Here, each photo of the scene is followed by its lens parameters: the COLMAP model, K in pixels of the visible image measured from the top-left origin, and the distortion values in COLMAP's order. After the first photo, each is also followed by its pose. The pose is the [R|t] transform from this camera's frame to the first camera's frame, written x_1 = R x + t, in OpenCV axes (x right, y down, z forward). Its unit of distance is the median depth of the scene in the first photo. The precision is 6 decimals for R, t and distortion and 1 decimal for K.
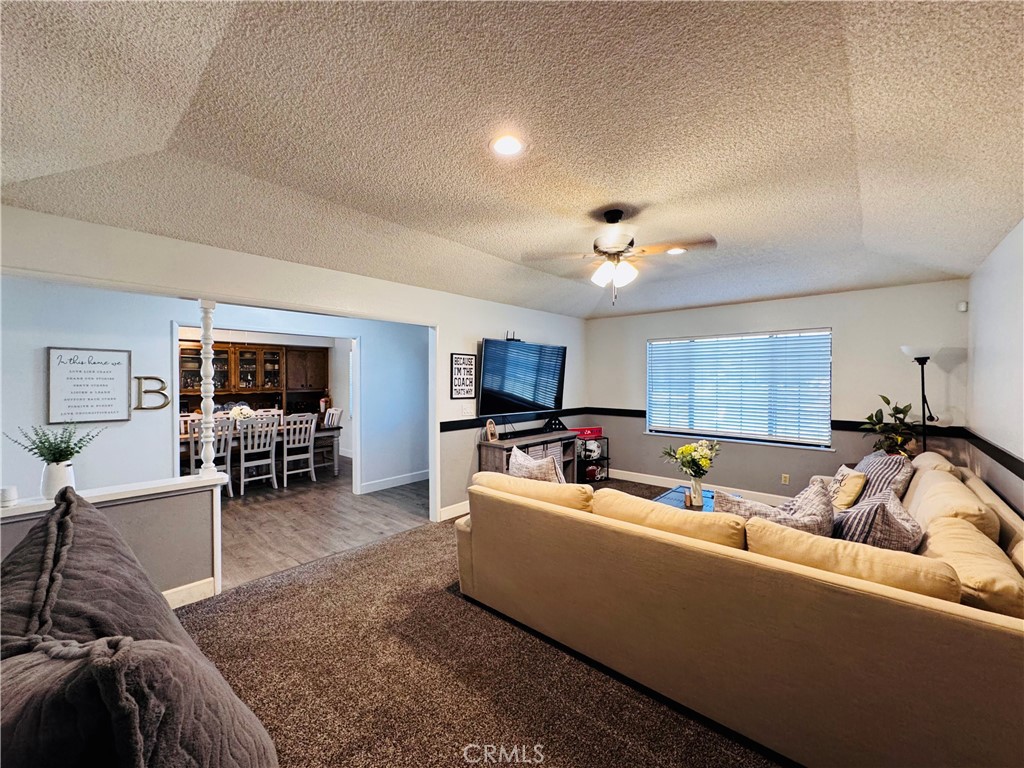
lens RADIAL K [[409.7, 0, 511.8], [0, 409.7, 382.7], [0, 0, 1]] dist [-0.003837, 0.000843]
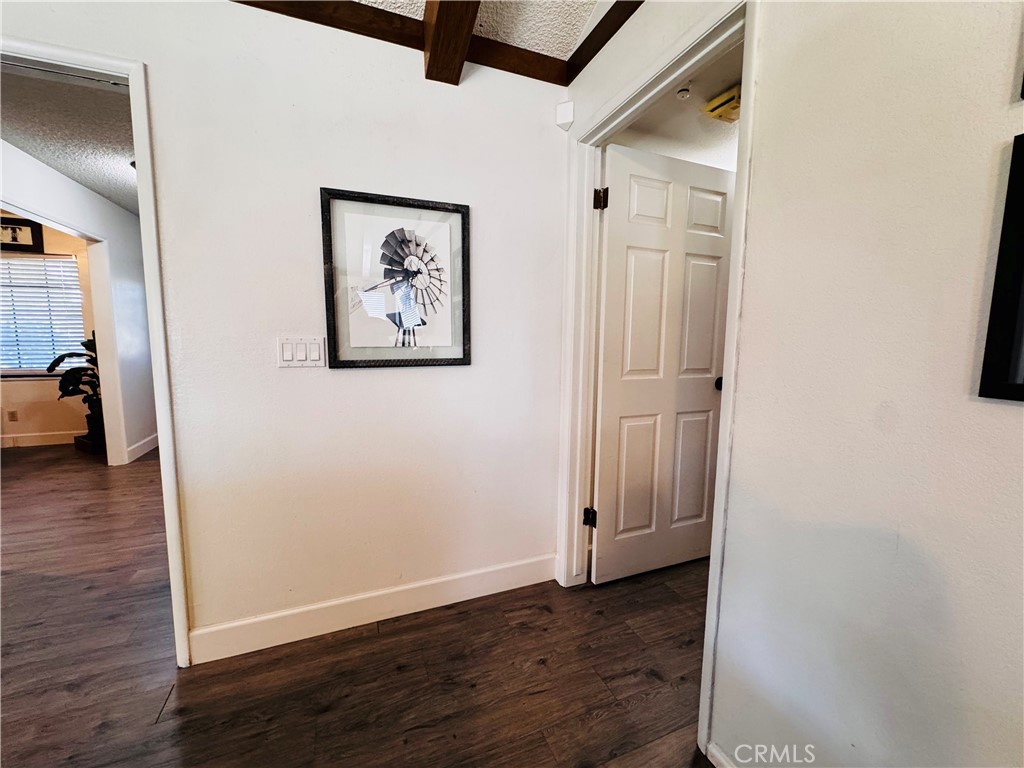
lens RADIAL K [[409.7, 0, 513.0], [0, 409.7, 382.2], [0, 0, 1]] dist [-0.003837, 0.000843]
pose [[0.445574, -0.091587, 0.890548, -0.791744], [-0.000696, 0.994717, 0.102649, 0.062694], [-0.895245, -0.046357, 0.443157, 0.085841]]
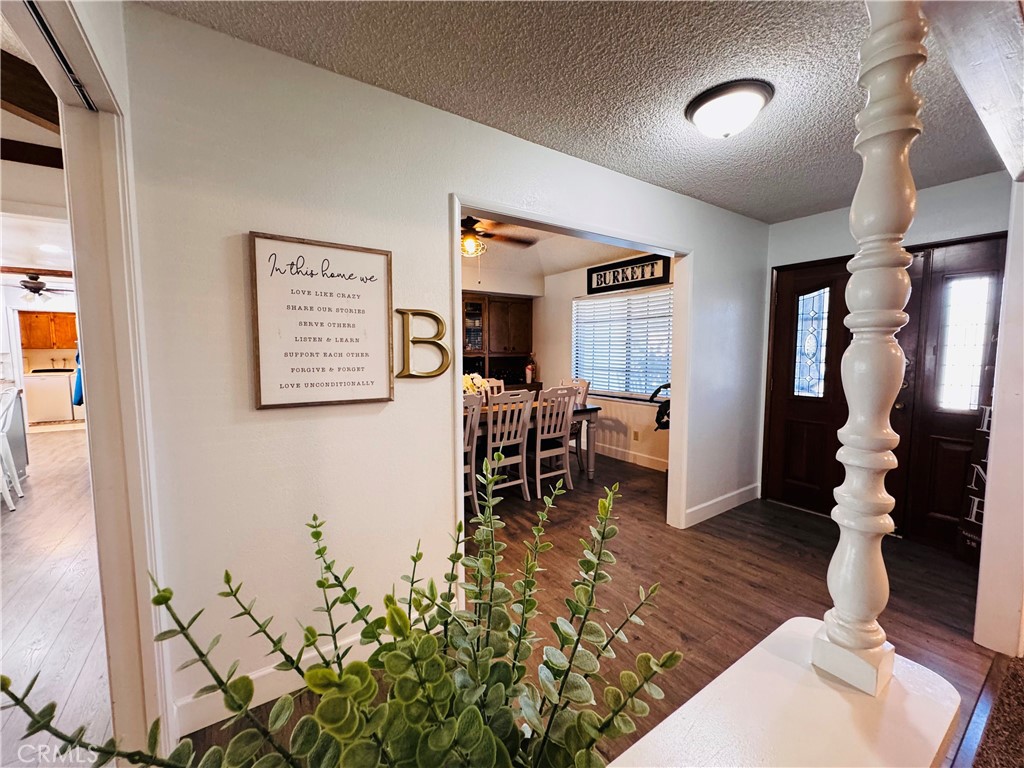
lens RADIAL K [[409.7, 0, 511.4], [0, 409.7, 381.4], [0, 0, 1]] dist [-0.003837, 0.000843]
pose [[0.968788, 0.016929, -0.247313, -0.530646], [0.000020, 0.997660, 0.068370, 0.029041], [0.247892, -0.066241, 0.966521, 0.446410]]
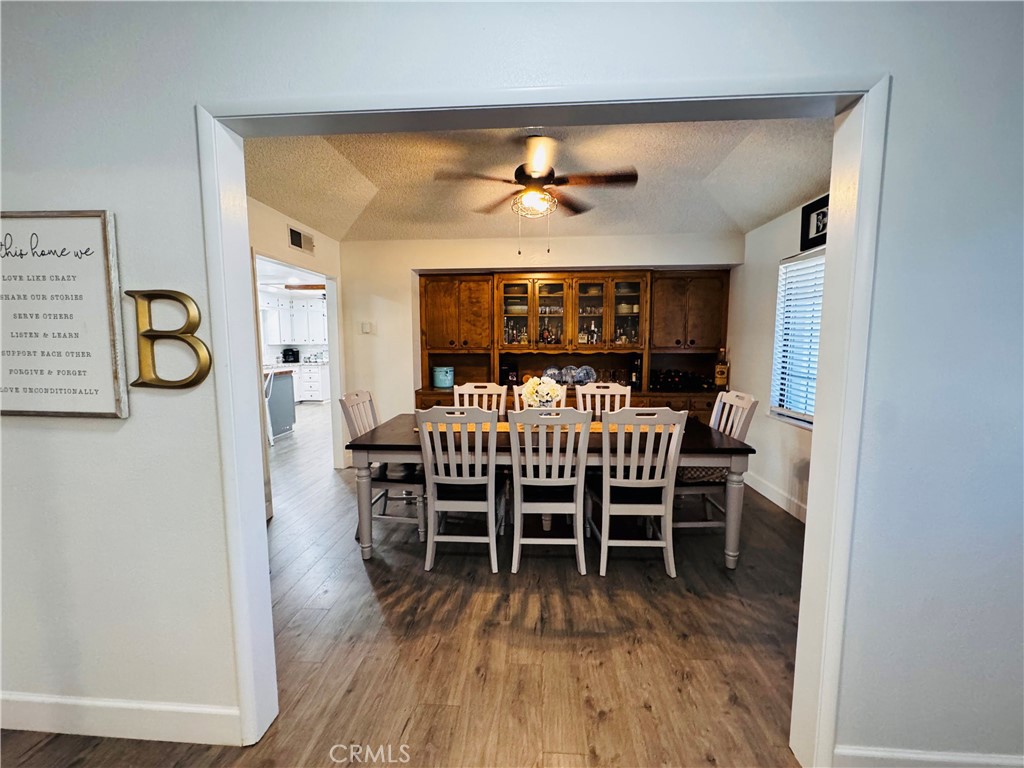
lens RADIAL K [[409.7, 0, 510.5], [0, 409.7, 381.7], [0, 0, 1]] dist [-0.003837, 0.000843]
pose [[0.610602, 0.075935, -0.788289, -0.355362], [-0.006744, 0.995855, 0.090706, 0.021893], [0.791909, -0.050069, 0.608583, 0.820162]]
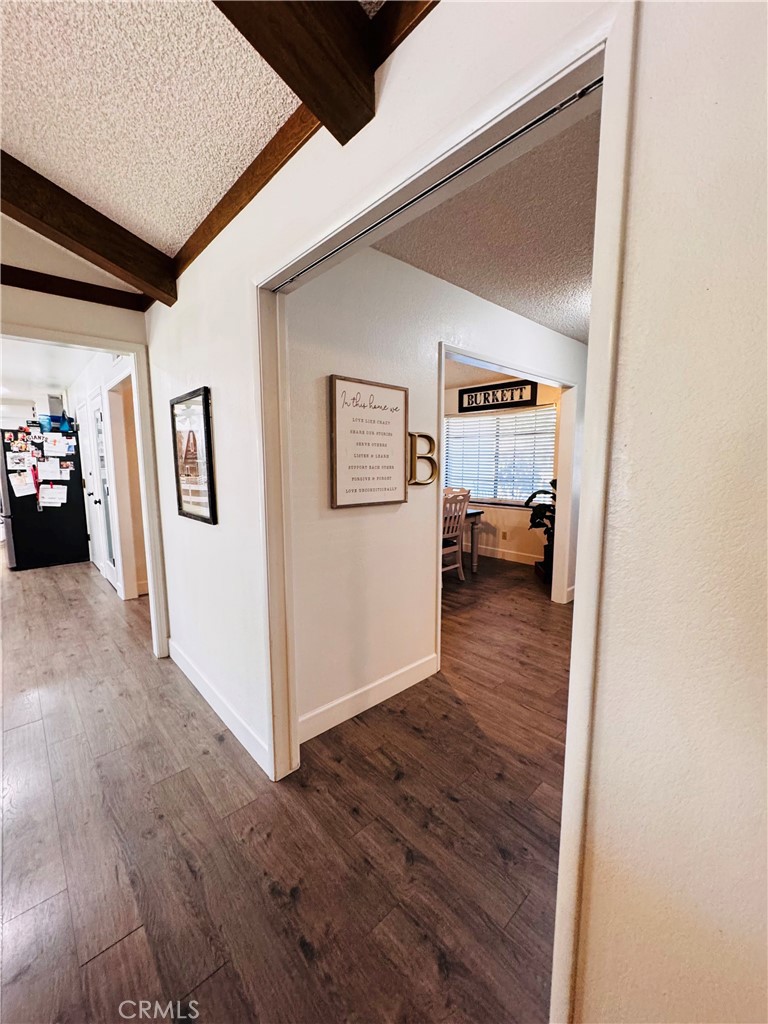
lens RADIAL K [[409.7, 0, 386.6], [0, 409.7, 510.2], [0, 0, 1]] dist [-0.003837, 0.000843]
pose [[0.994546, 0.010399, -0.103782, -0.700159], [0.001170, 0.993843, 0.110794, 0.027056], [0.104295, -0.110311, 0.988410, 0.289043]]
